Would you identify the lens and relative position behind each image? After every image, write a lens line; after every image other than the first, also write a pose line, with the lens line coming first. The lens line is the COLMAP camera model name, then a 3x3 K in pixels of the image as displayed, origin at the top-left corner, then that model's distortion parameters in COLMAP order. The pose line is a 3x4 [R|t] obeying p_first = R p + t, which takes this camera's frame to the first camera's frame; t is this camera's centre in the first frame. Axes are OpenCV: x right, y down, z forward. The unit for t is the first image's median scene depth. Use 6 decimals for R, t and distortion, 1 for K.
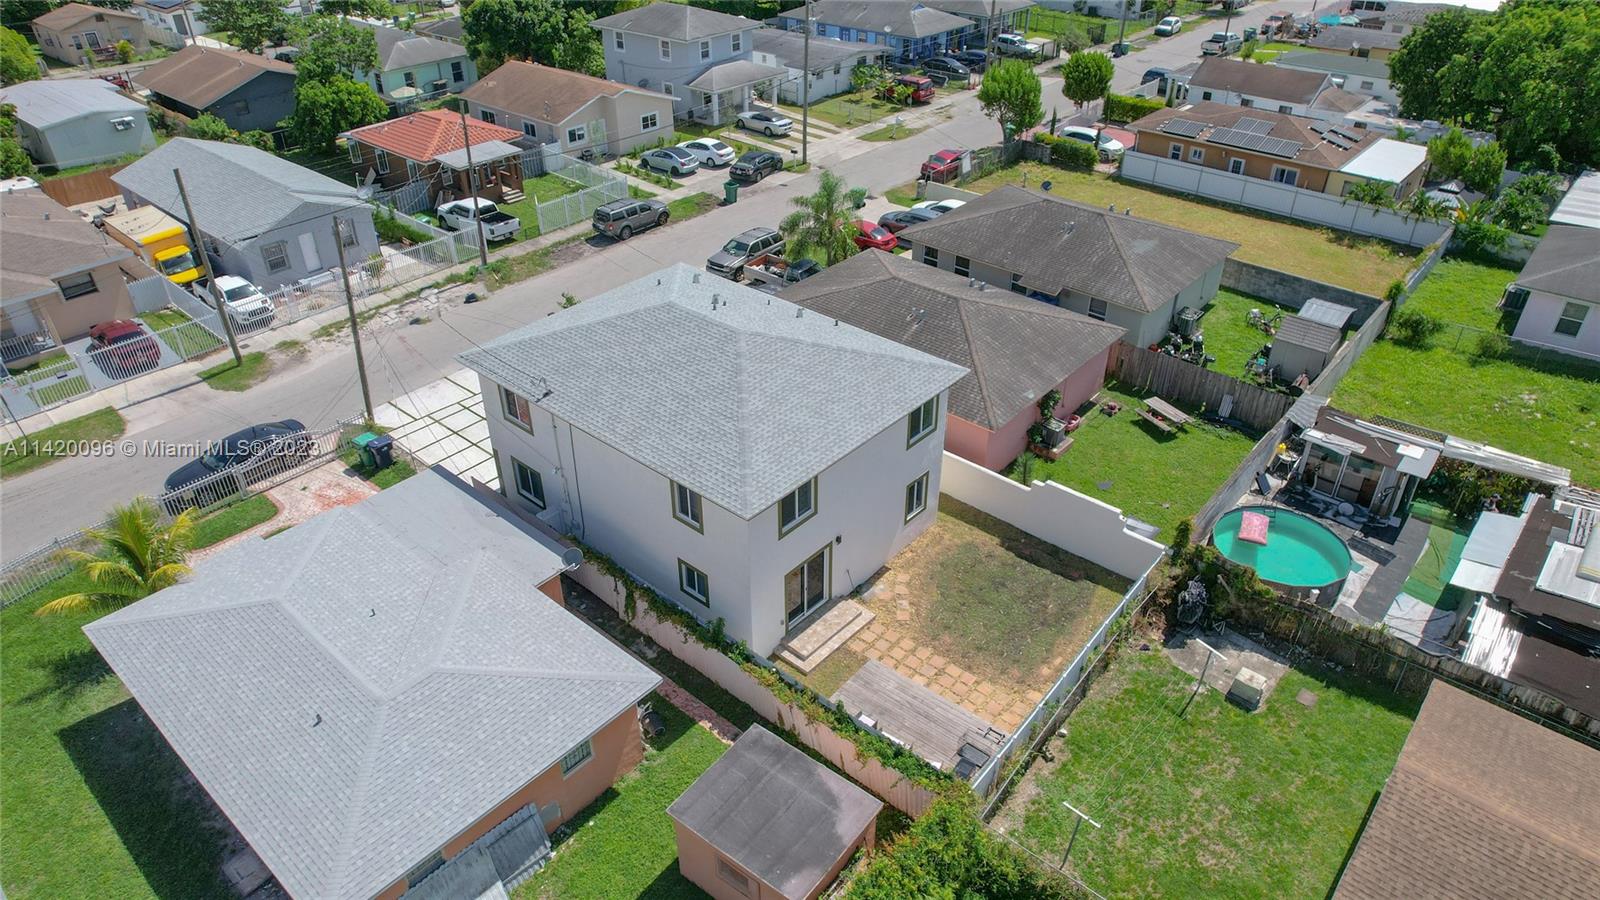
lens RADIAL K [[1008.0, 0, 800.0], [0, 1008.0, 450.0], [0, 0, 1]] dist [-0.071688, 0.051937]
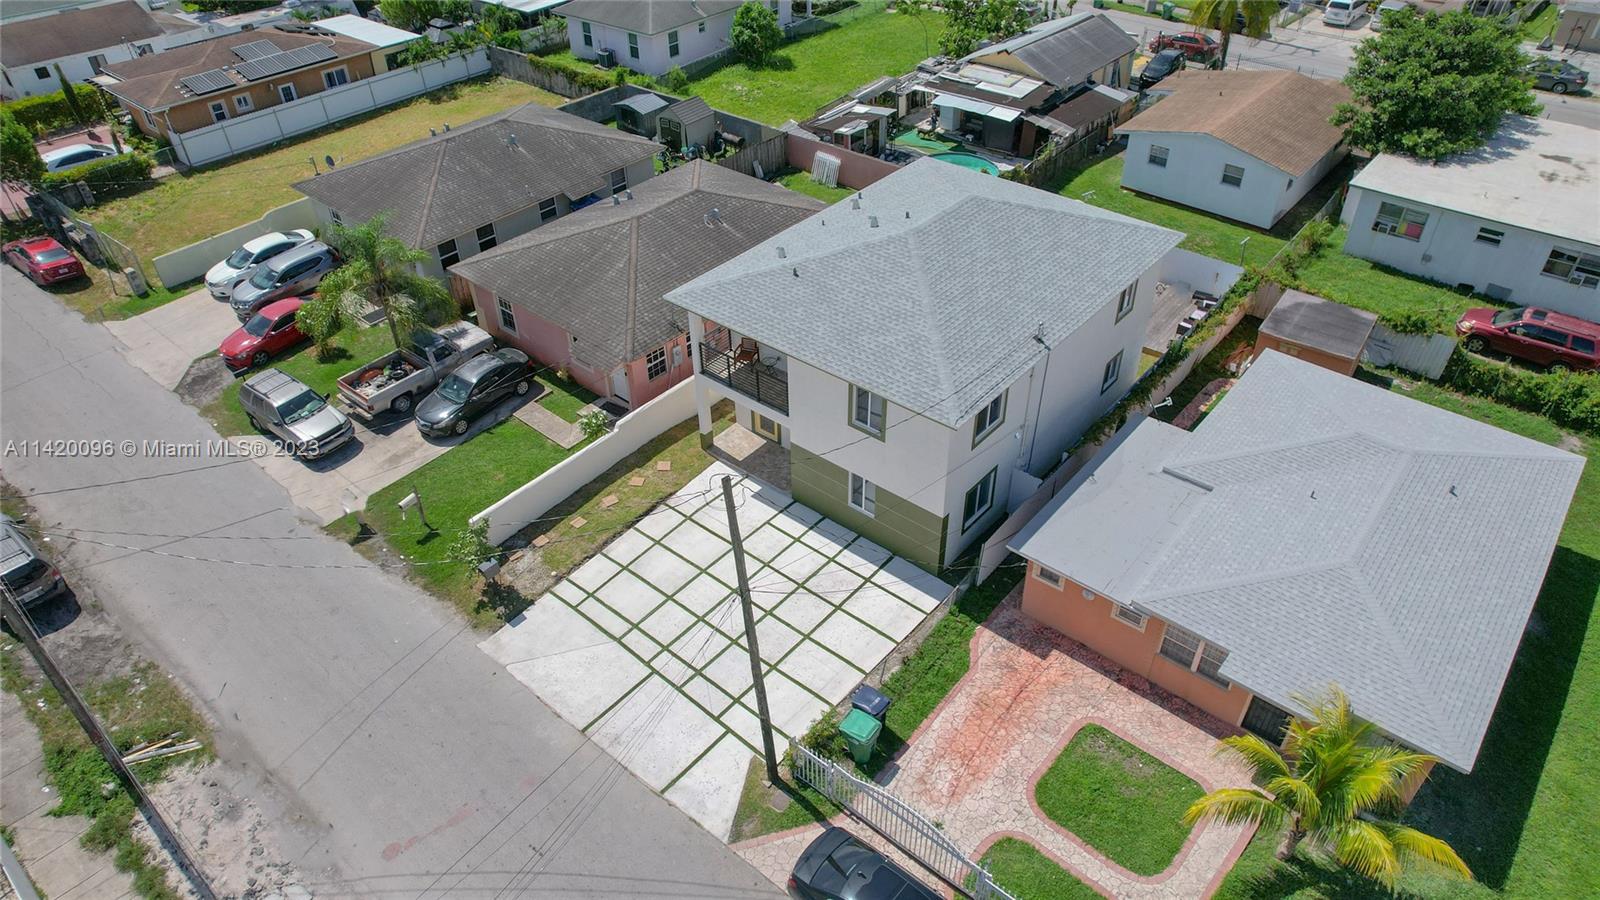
lens RADIAL K [[1015.1, 0, 800.0], [0, 1015.1, 450.0], [0, 0, 1]] dist [-0.076685, 0.067125]
pose [[-0.007384, -0.617001, 0.786928, -0.489234], [0.567656, 0.645274, 0.511262, -0.274447], [-0.823233, 0.450479, 0.345479, 0.441986]]
